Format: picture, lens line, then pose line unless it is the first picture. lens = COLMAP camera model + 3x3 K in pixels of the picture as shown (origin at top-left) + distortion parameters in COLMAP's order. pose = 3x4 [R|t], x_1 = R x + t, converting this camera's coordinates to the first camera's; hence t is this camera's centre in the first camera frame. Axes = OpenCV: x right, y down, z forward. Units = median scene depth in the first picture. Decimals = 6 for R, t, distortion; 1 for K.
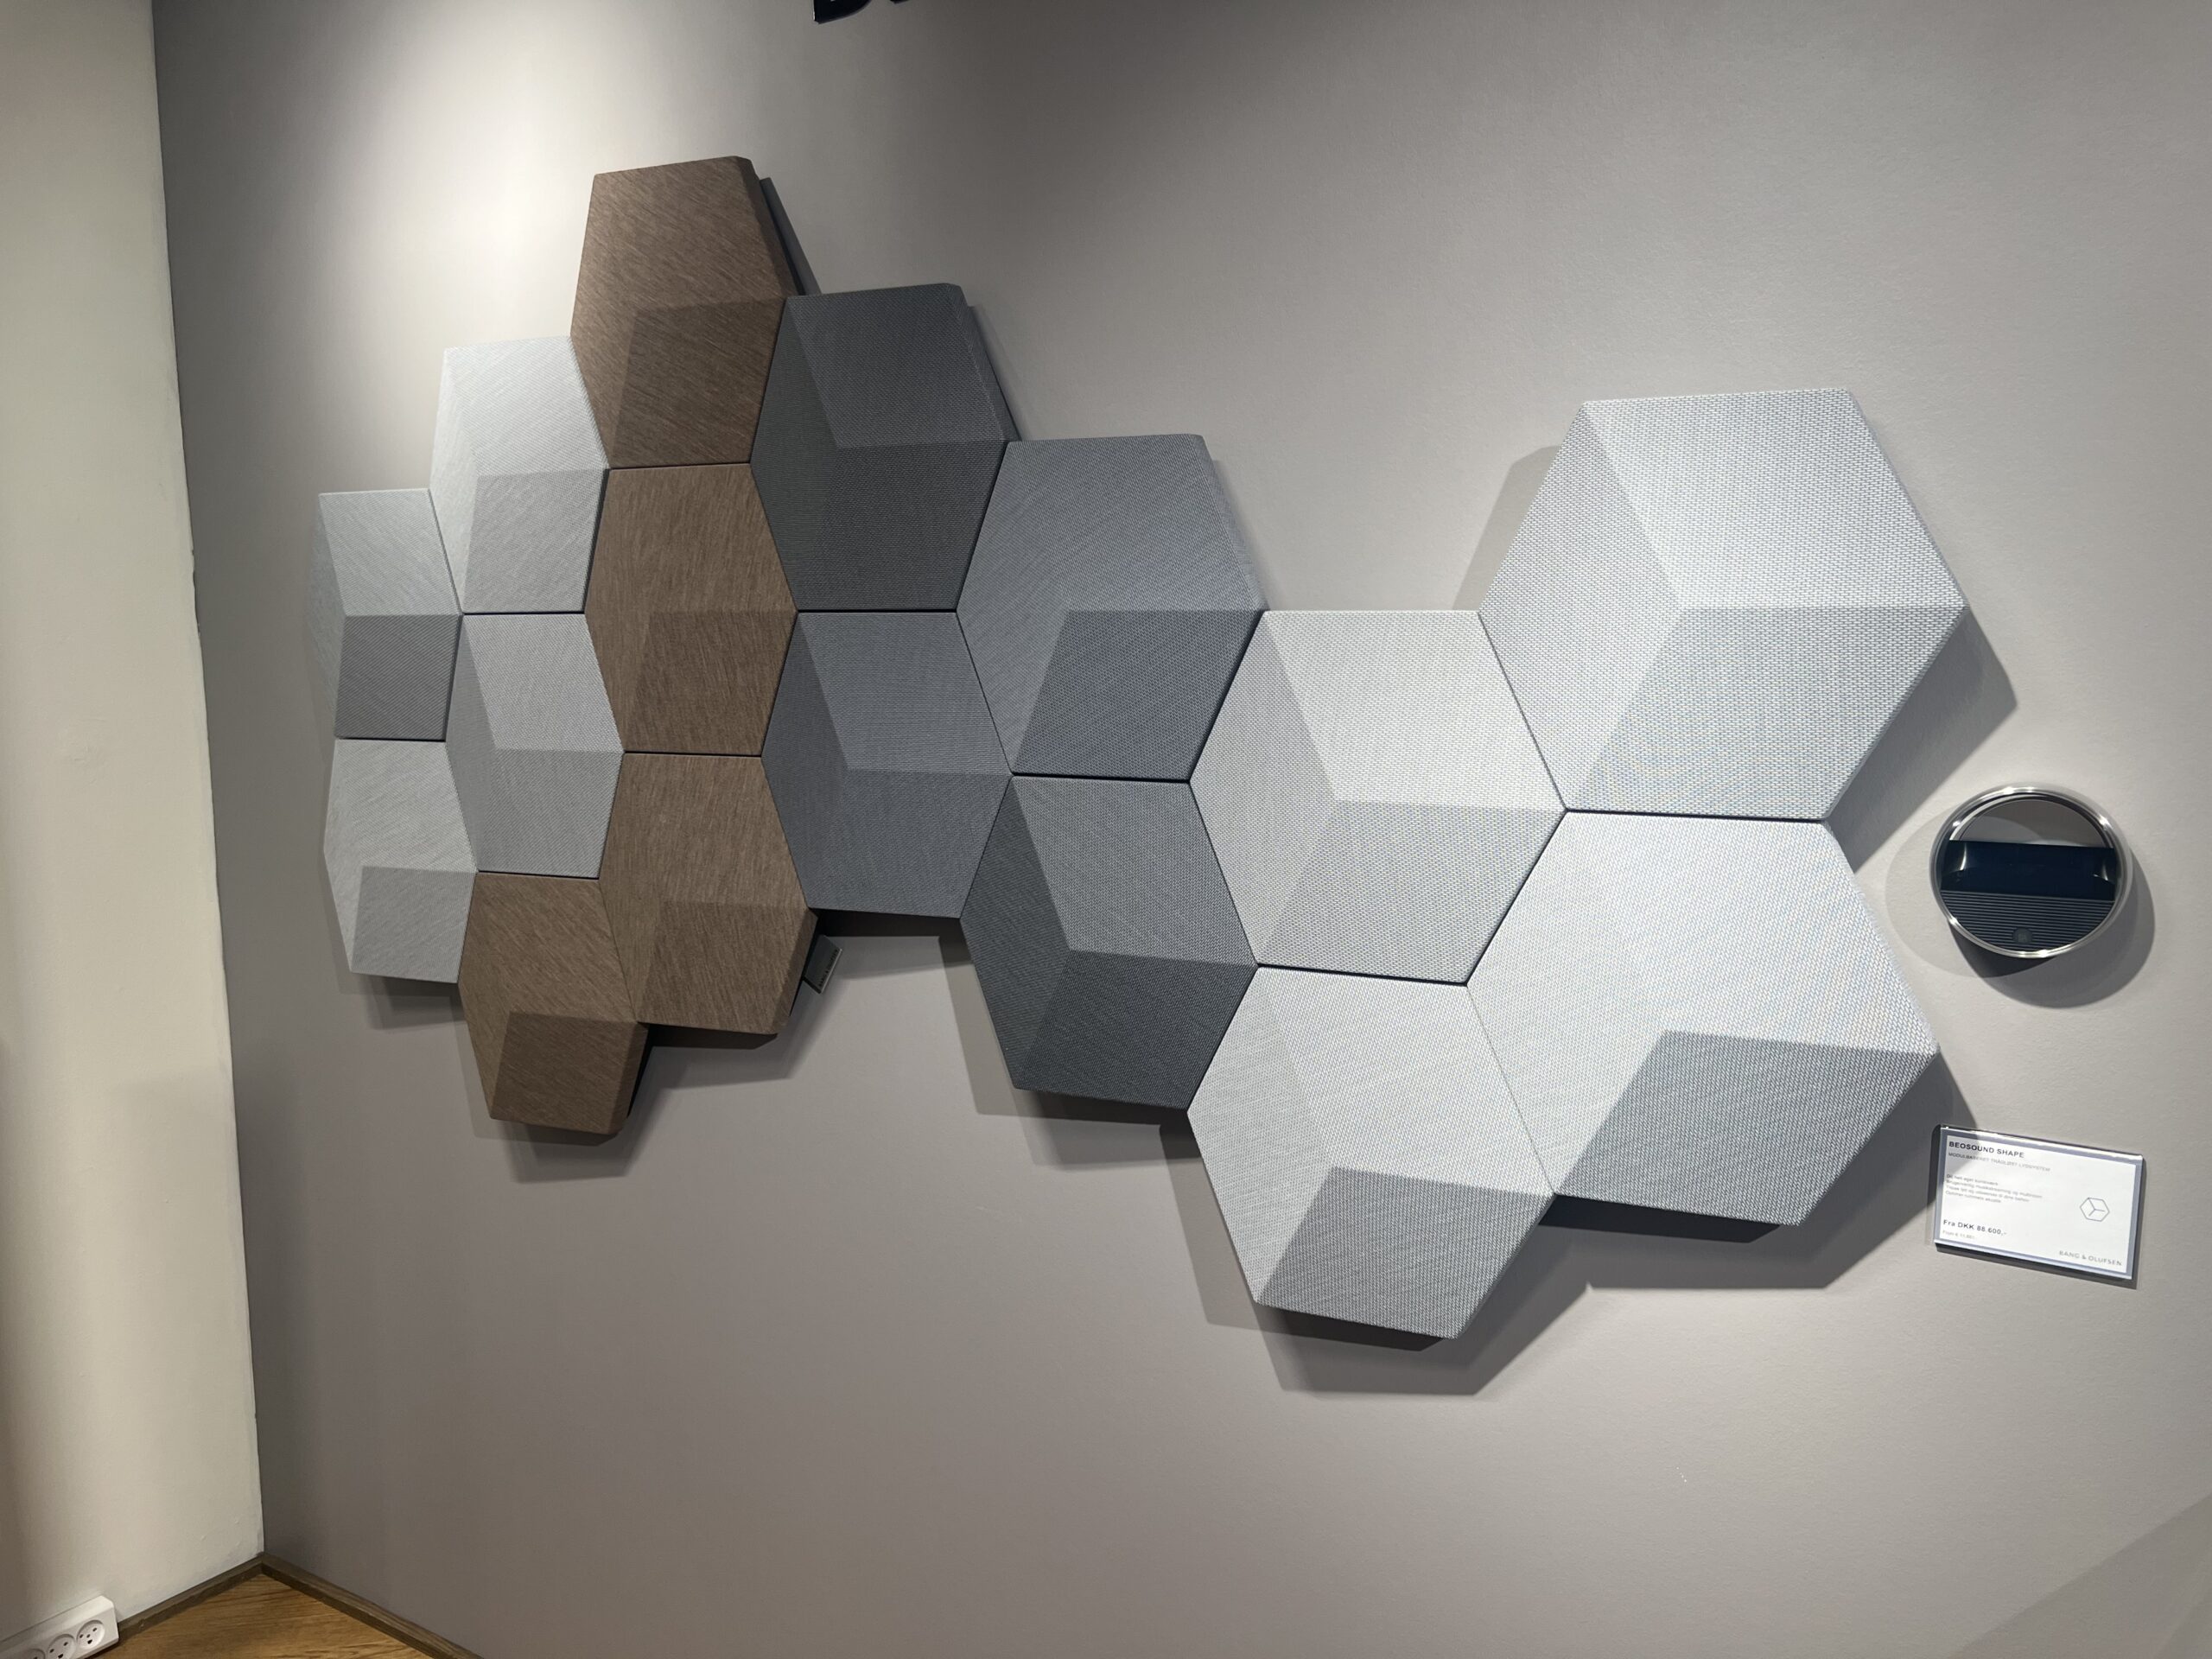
lens RADIAL K [[1655.3, 0, 1111.2], [0, 1655.3, 834.8], [0, 0, 1]] dist [0.039977, -0.044321]
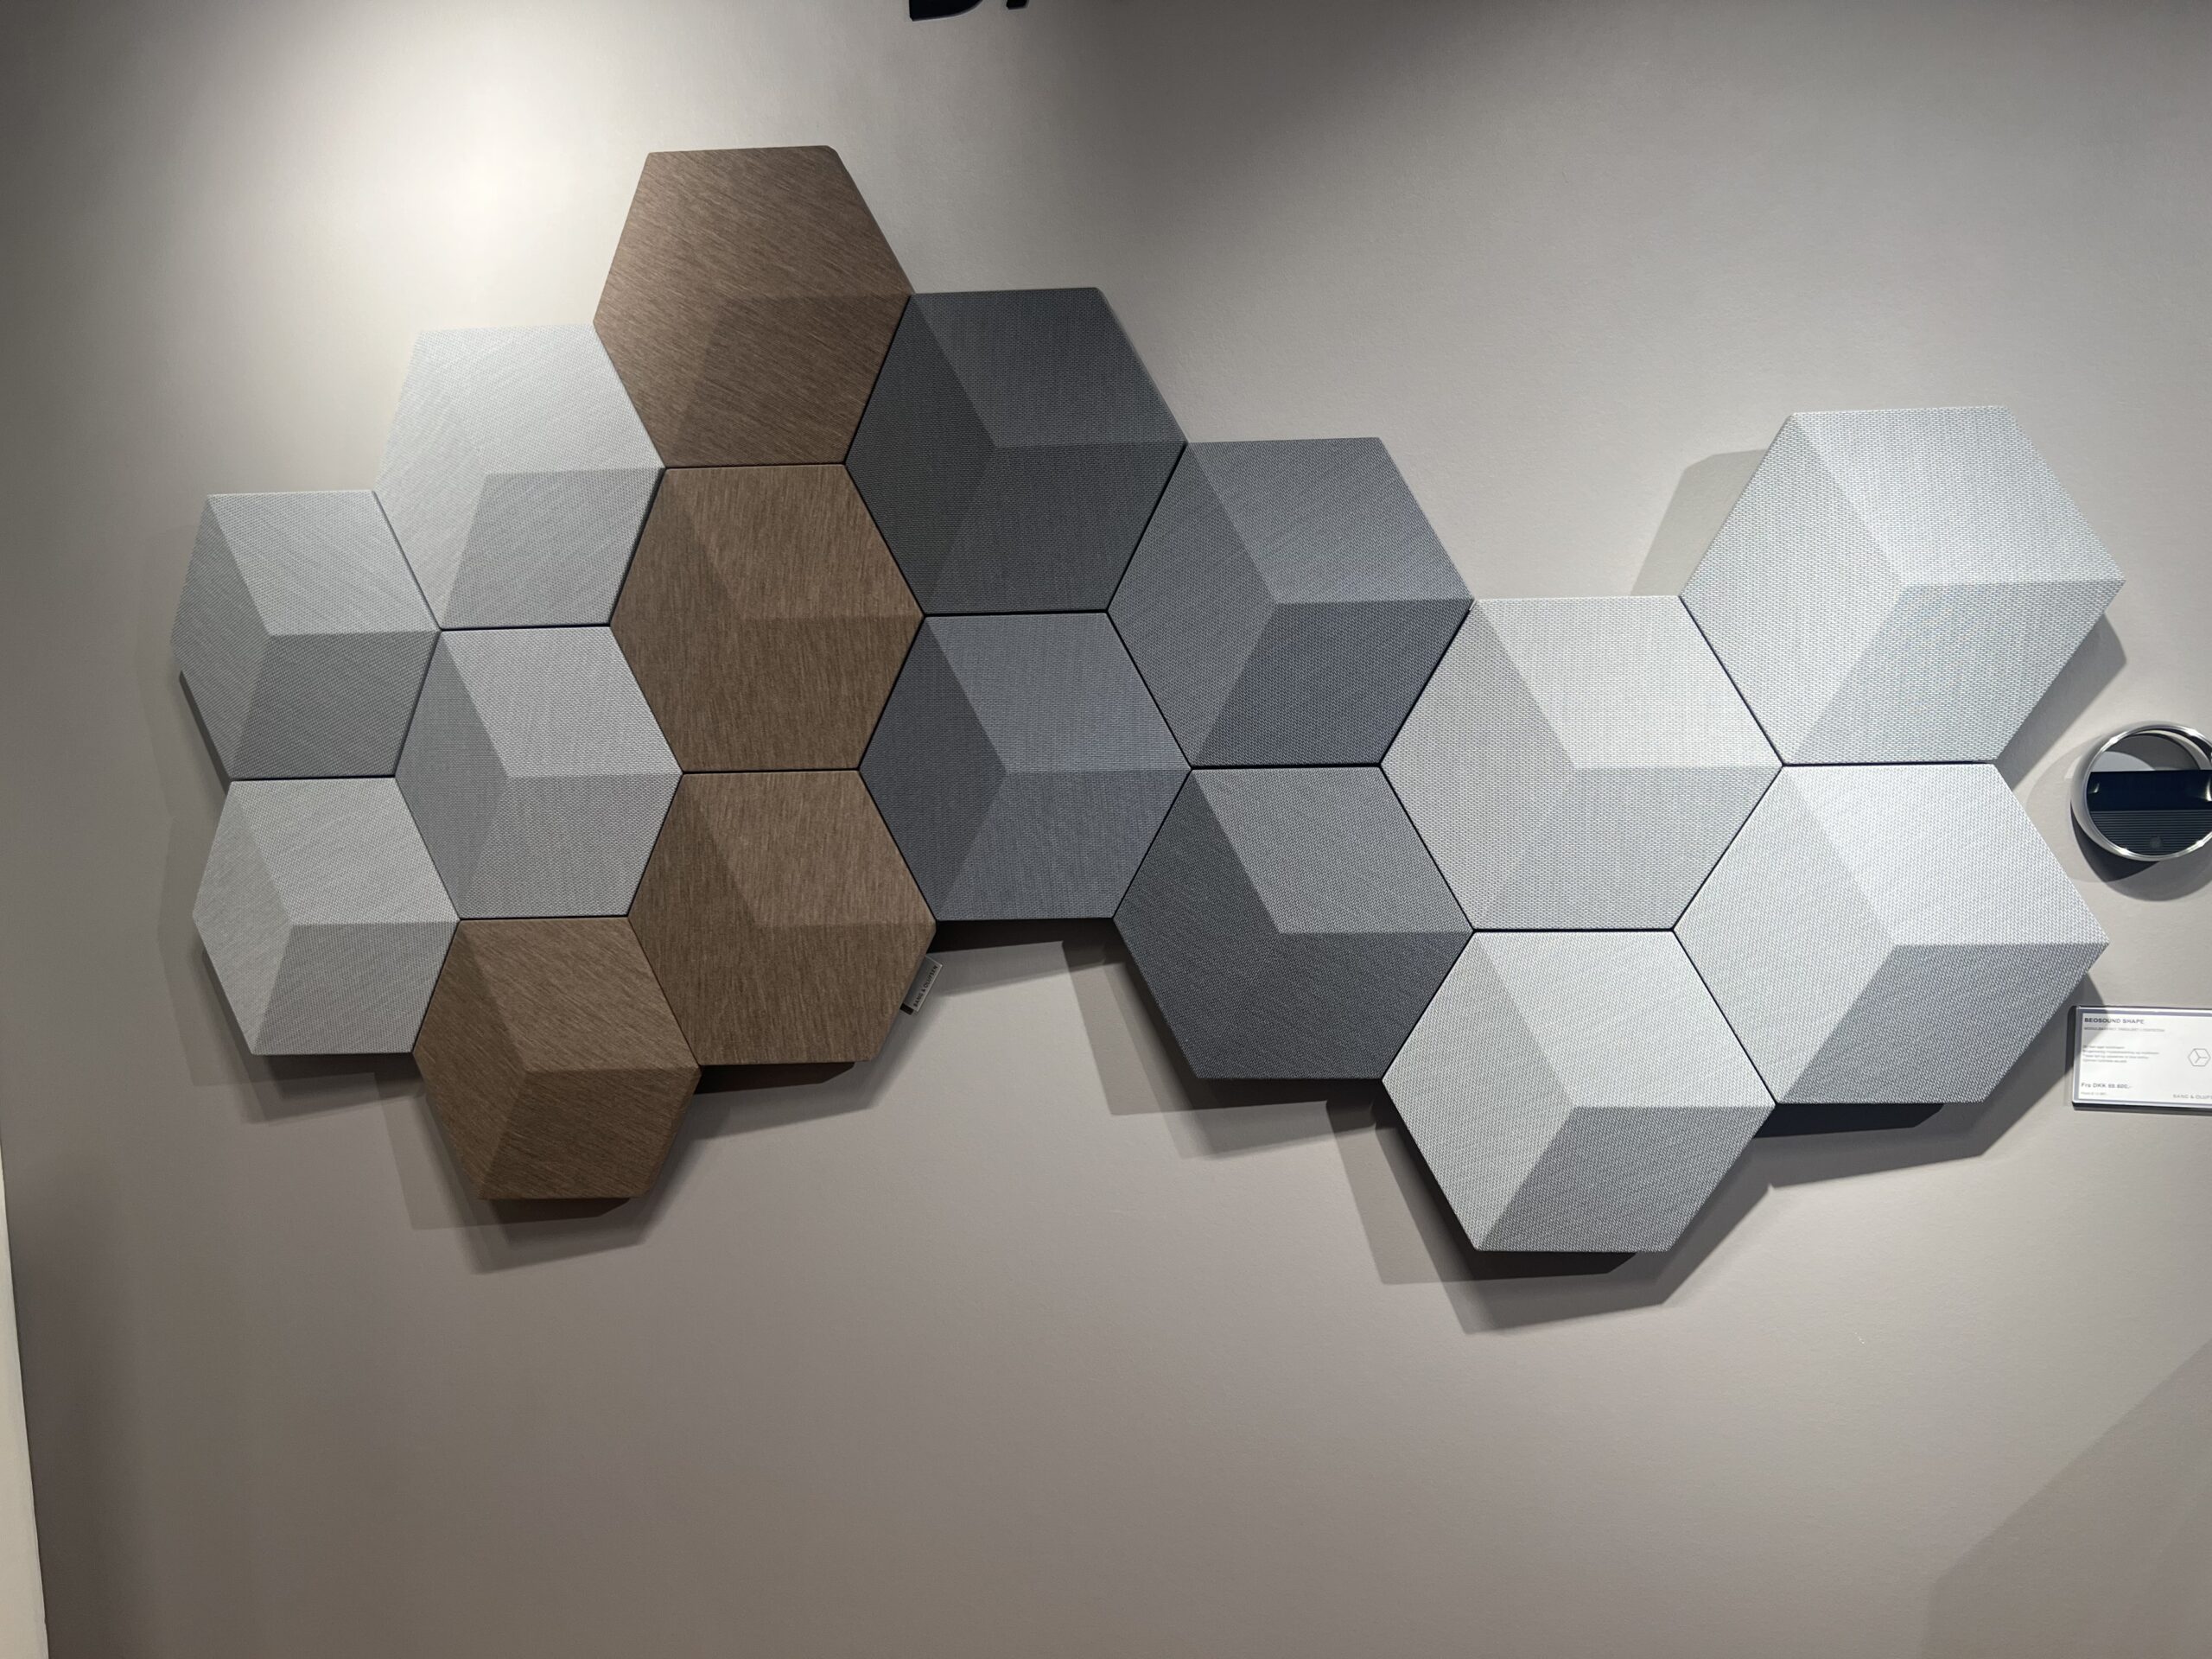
lens RADIAL K [[1655.3, 0, 1105.4], [0, 1655.3, 828.6], [0, 0, 1]] dist [0.039977, -0.044321]
pose [[0.938851, -0.052174, 0.340348, -0.458137], [0.064071, 0.997661, -0.023805, 0.021347], [-0.338310, 0.044156, 0.939998, 0.062201]]
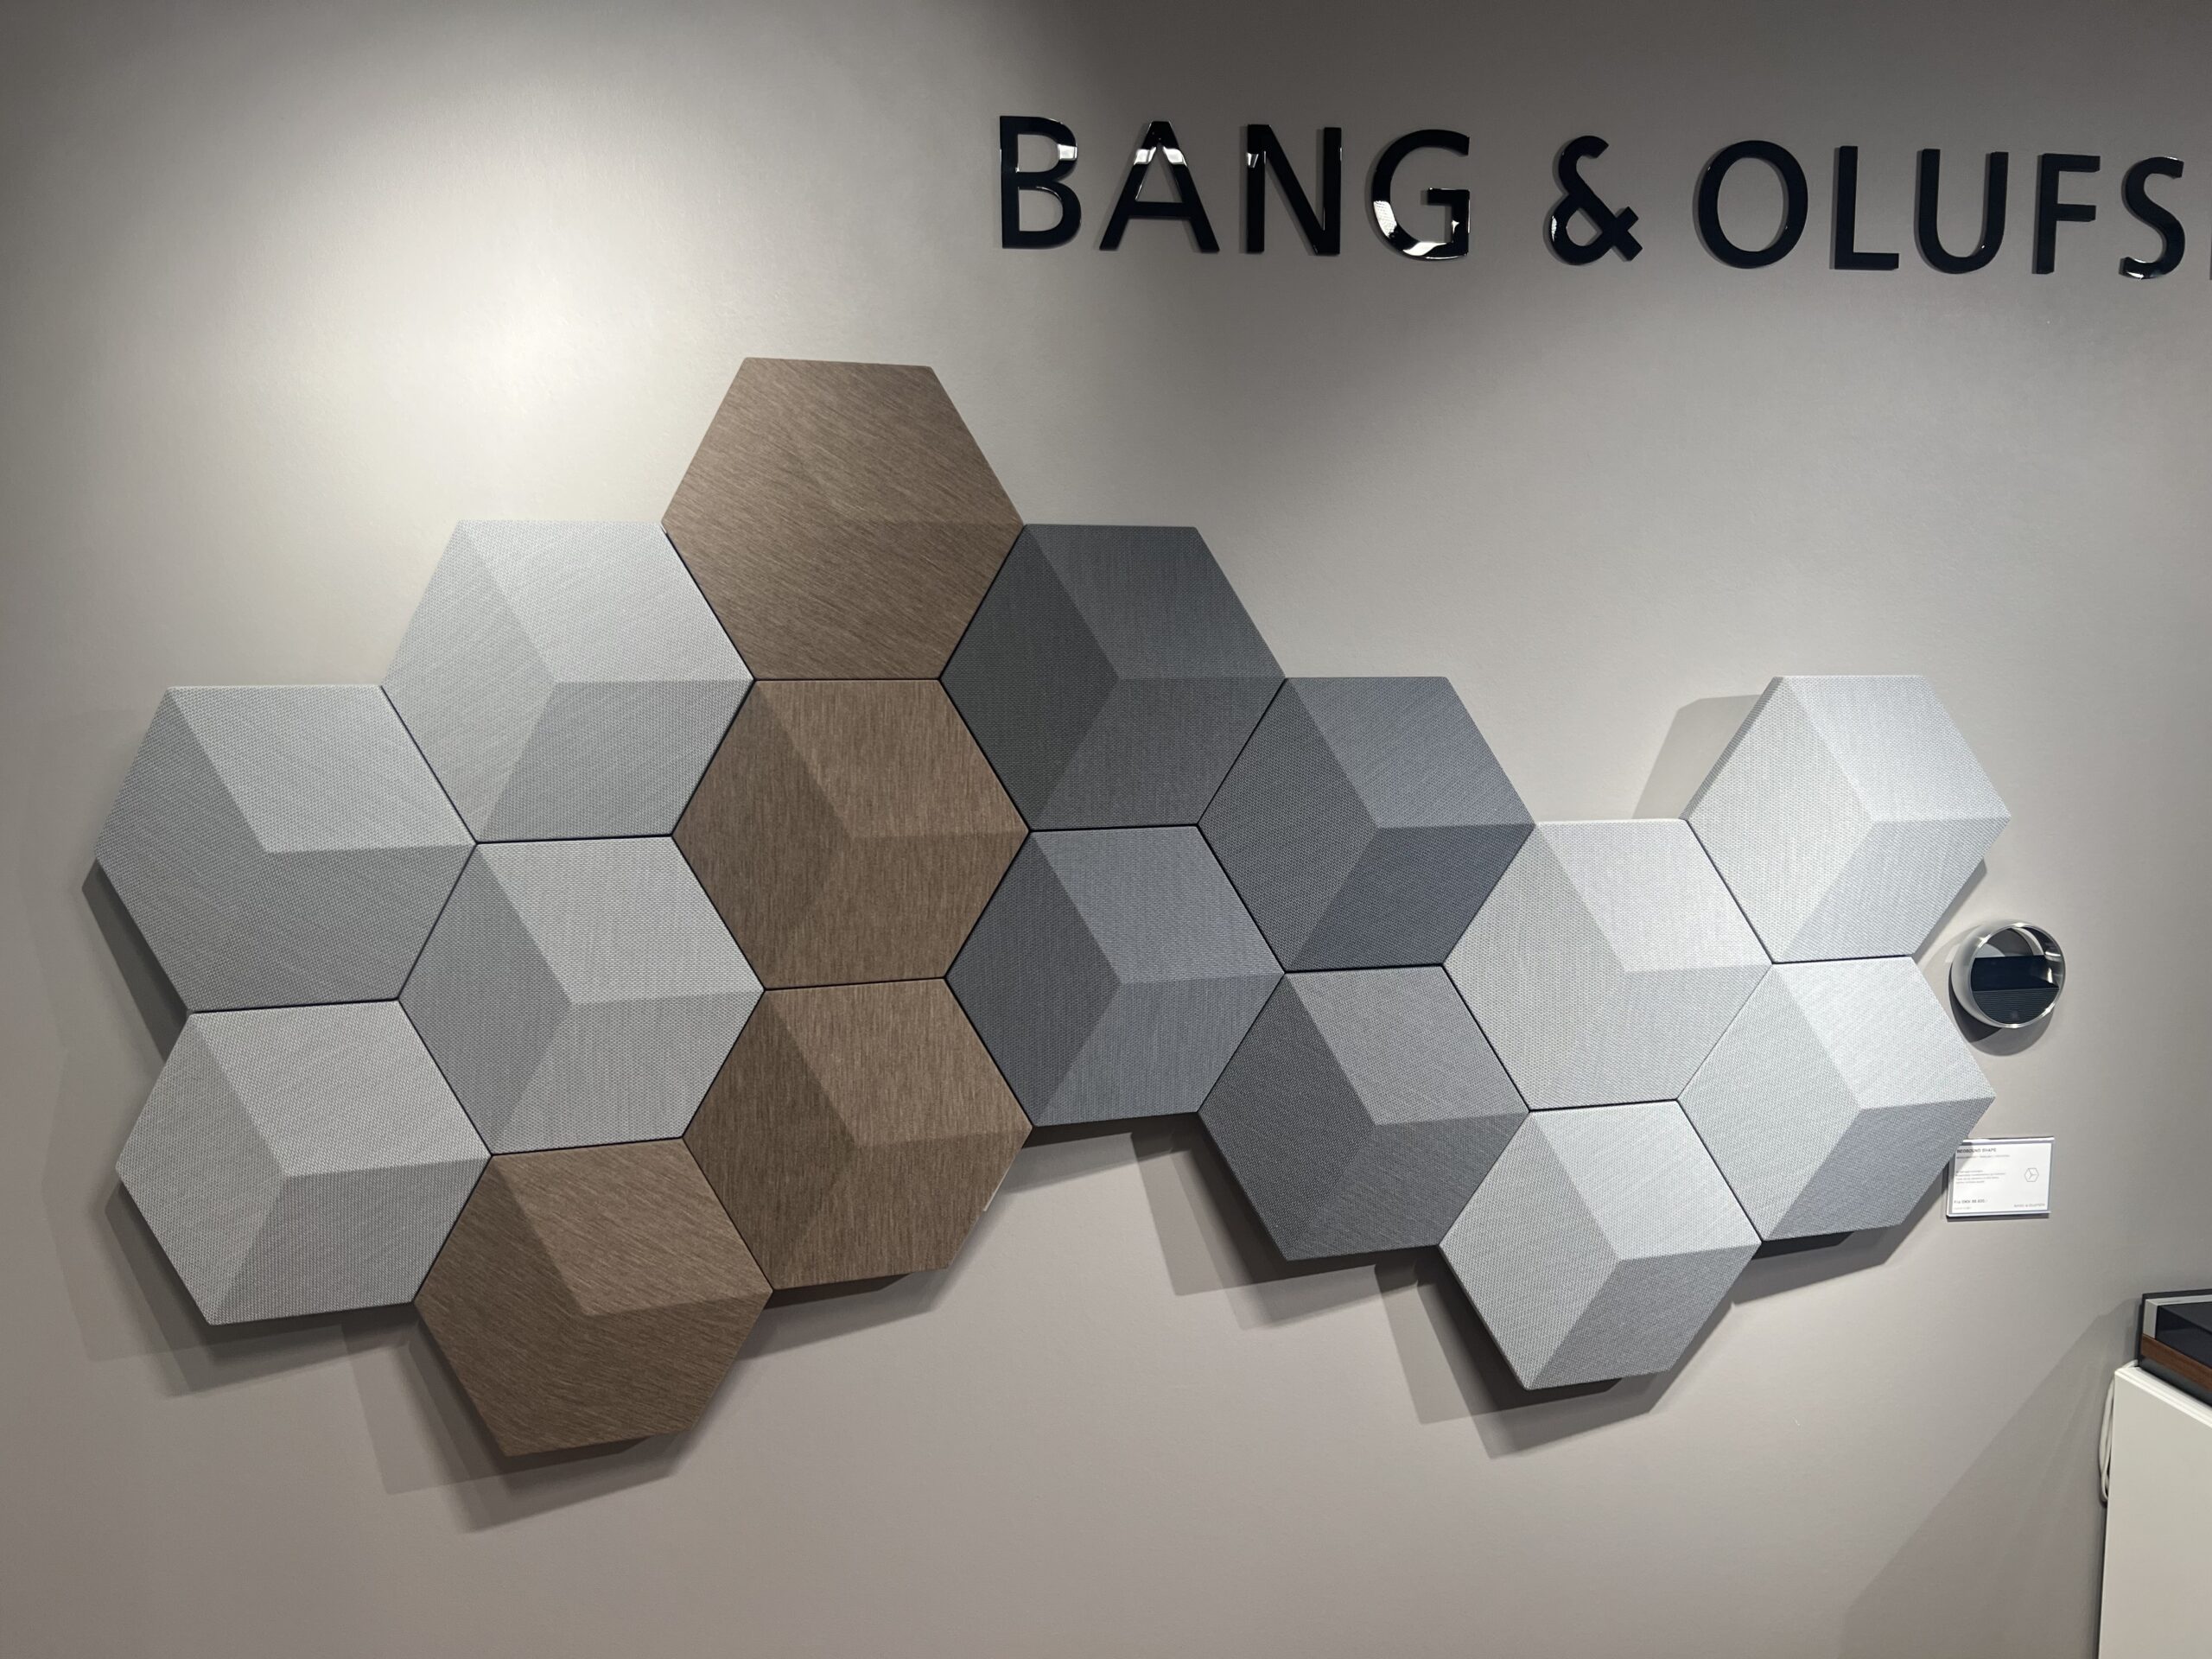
lens RADIAL K [[1655.3, 0, 1113.2], [0, 1655.3, 833.1], [0, 0, 1]] dist [0.039977, -0.044321]
pose [[0.765984, -0.063674, 0.639699, -0.843983], [0.086115, 0.996277, -0.003948, -0.135075], [-0.637066, 0.058112, 0.768615, 0.222291]]
